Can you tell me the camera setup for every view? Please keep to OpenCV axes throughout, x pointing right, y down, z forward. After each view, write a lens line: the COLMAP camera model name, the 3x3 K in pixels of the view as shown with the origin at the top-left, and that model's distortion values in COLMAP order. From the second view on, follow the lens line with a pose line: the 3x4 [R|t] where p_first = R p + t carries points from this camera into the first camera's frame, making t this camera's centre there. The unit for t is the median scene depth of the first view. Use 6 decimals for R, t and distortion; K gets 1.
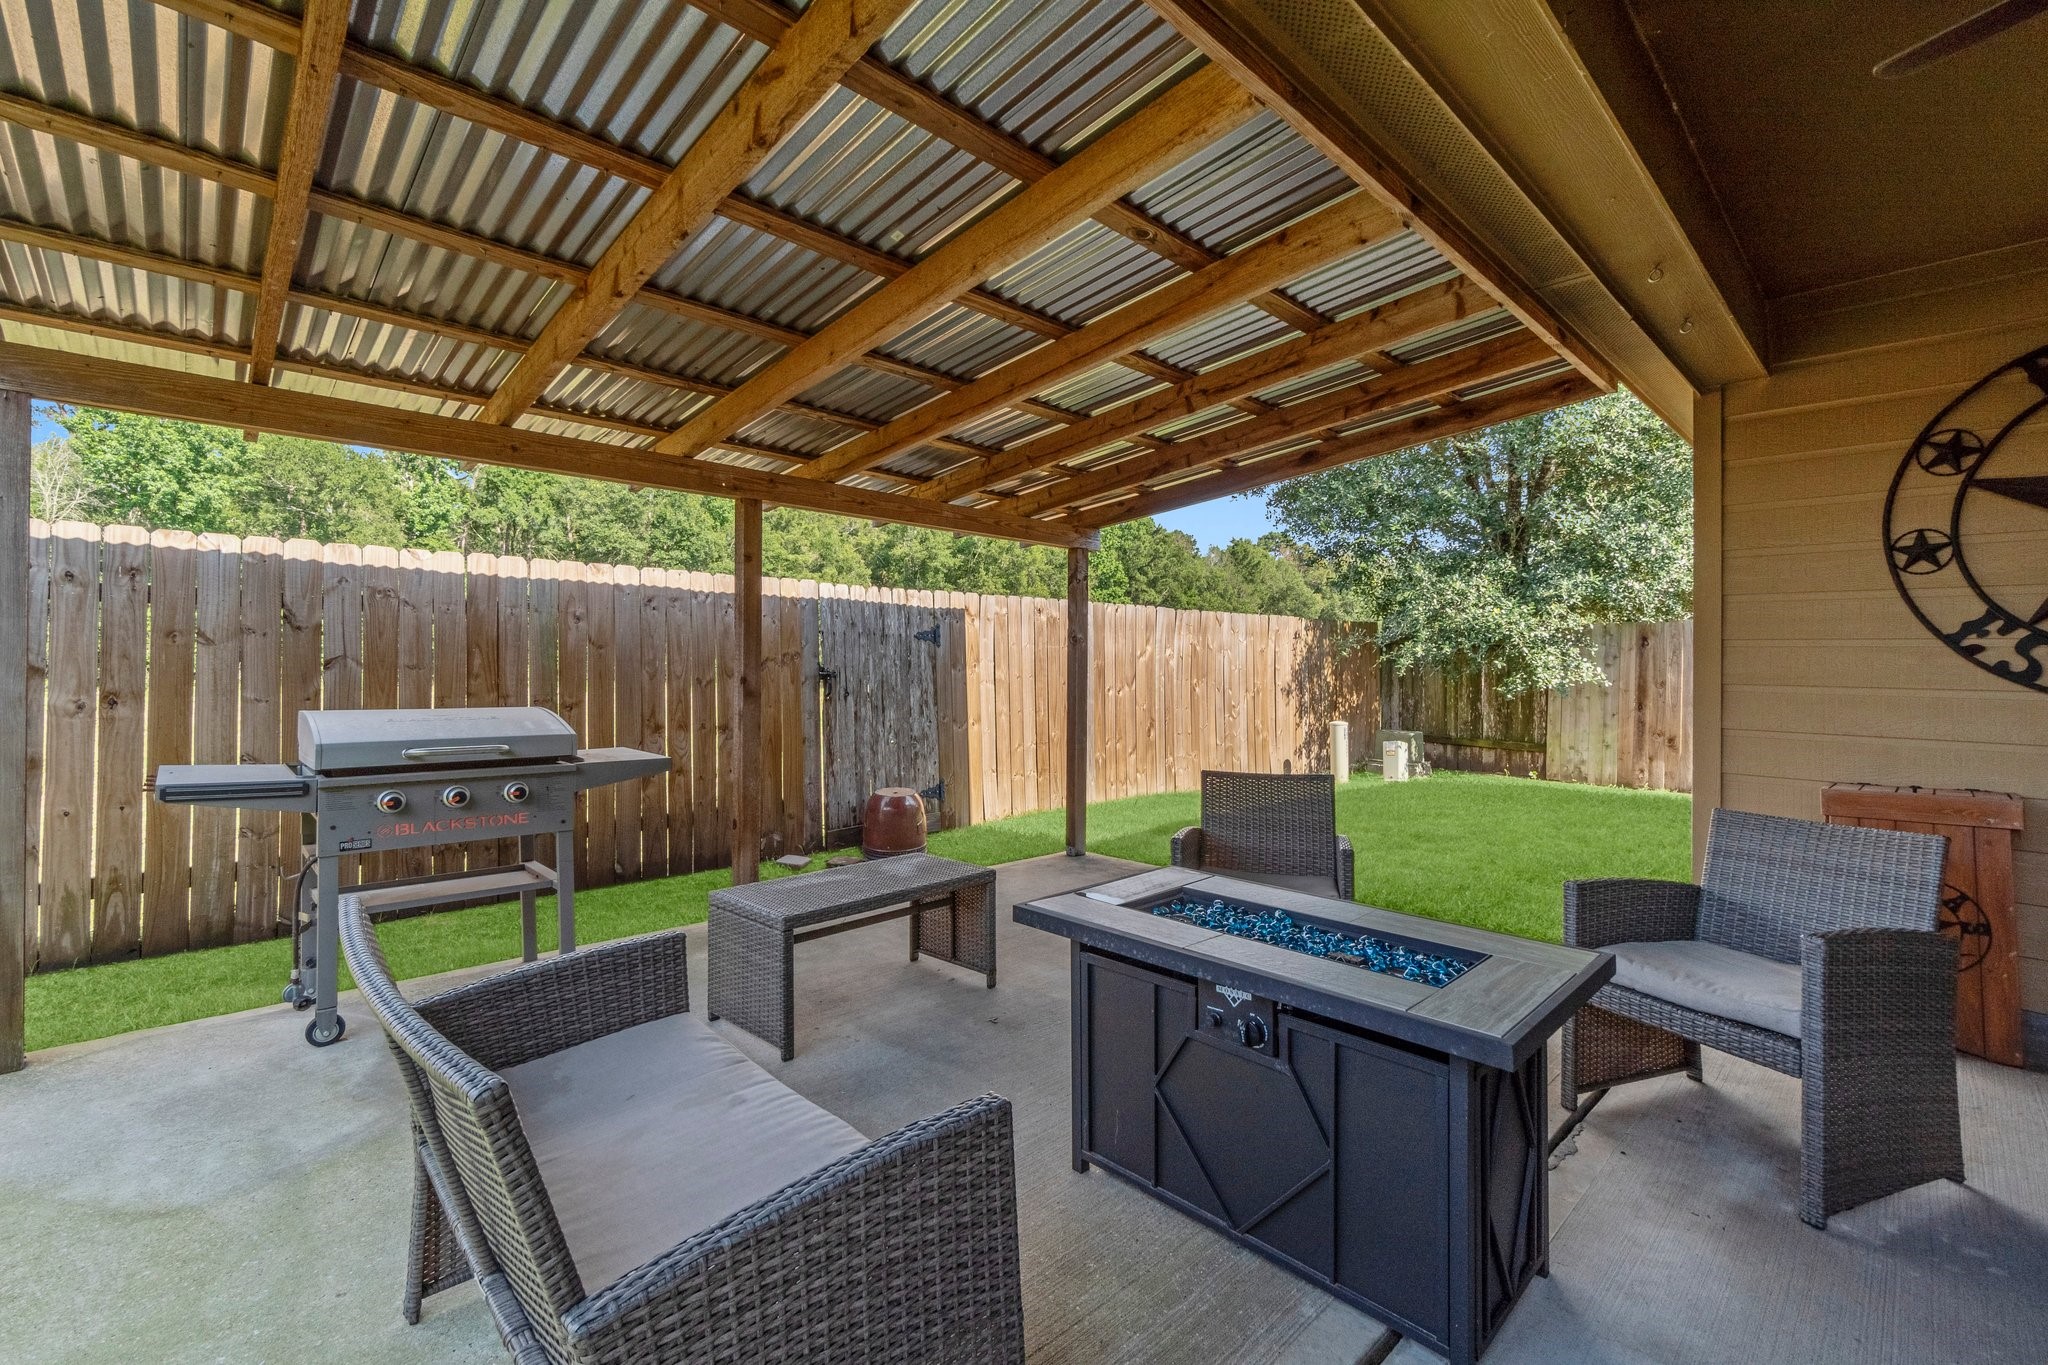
lens RADIAL K [[888.5, 0, 1017.5], [0, 888.5, 671.7], [0, 0, 1]] dist [-0.004531, -0.000594]
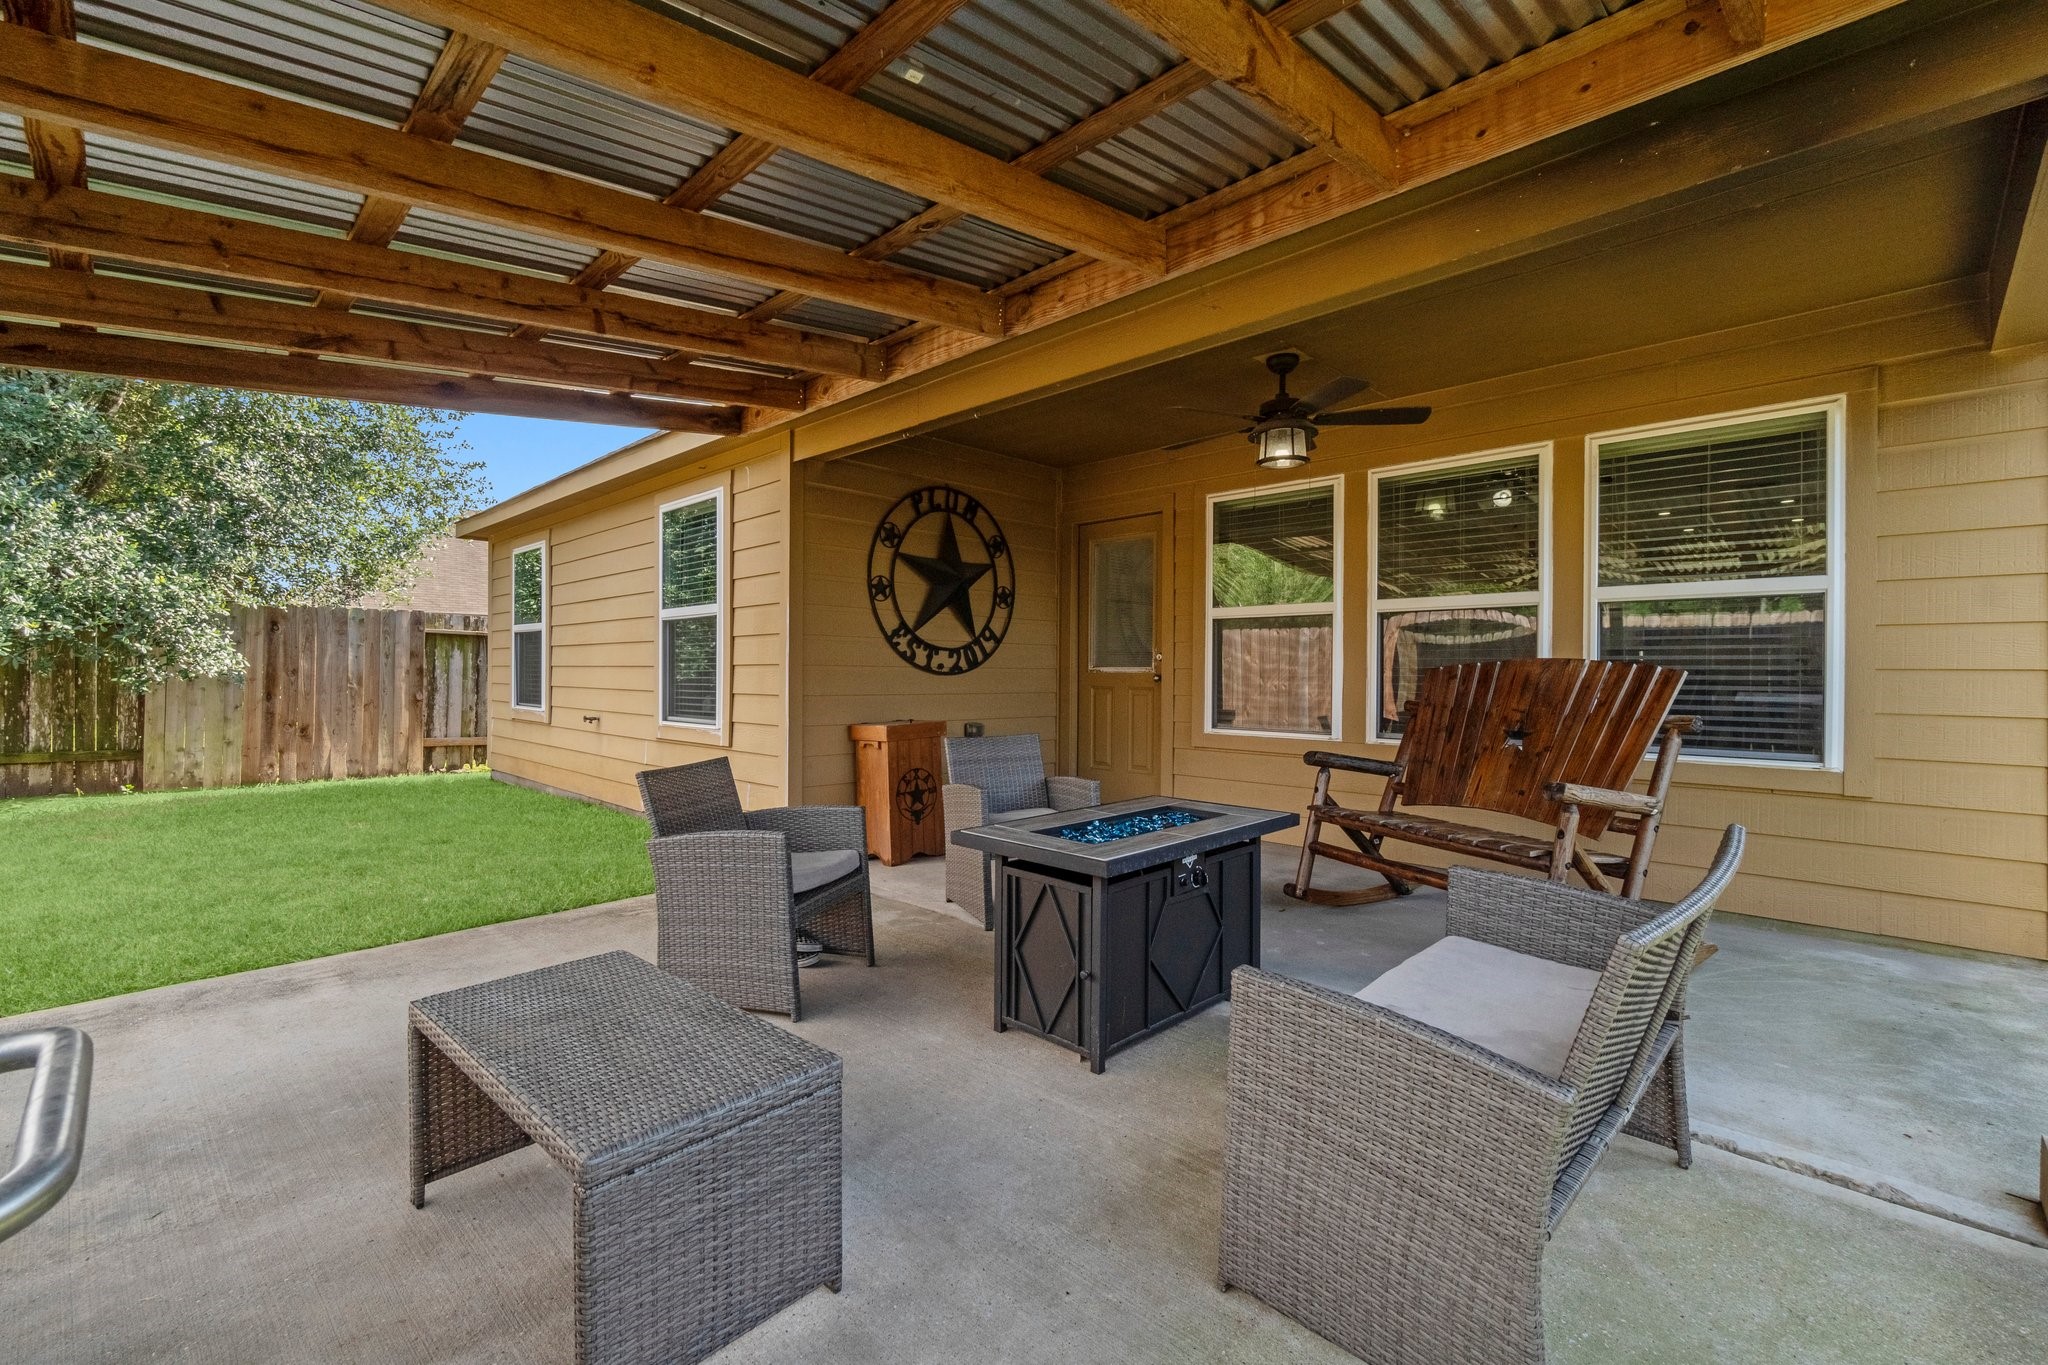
lens RADIAL K [[888.5, 0, 1017.4], [0, 888.5, 664.0], [0, 0, 1]] dist [-0.004531, -0.000594]
pose [[-0.015376, -0.008992, 0.999841, -0.233856], [0.003324, 0.999954, 0.009044, -0.000080], [-0.999876, 0.003462, -0.015346, 0.234020]]
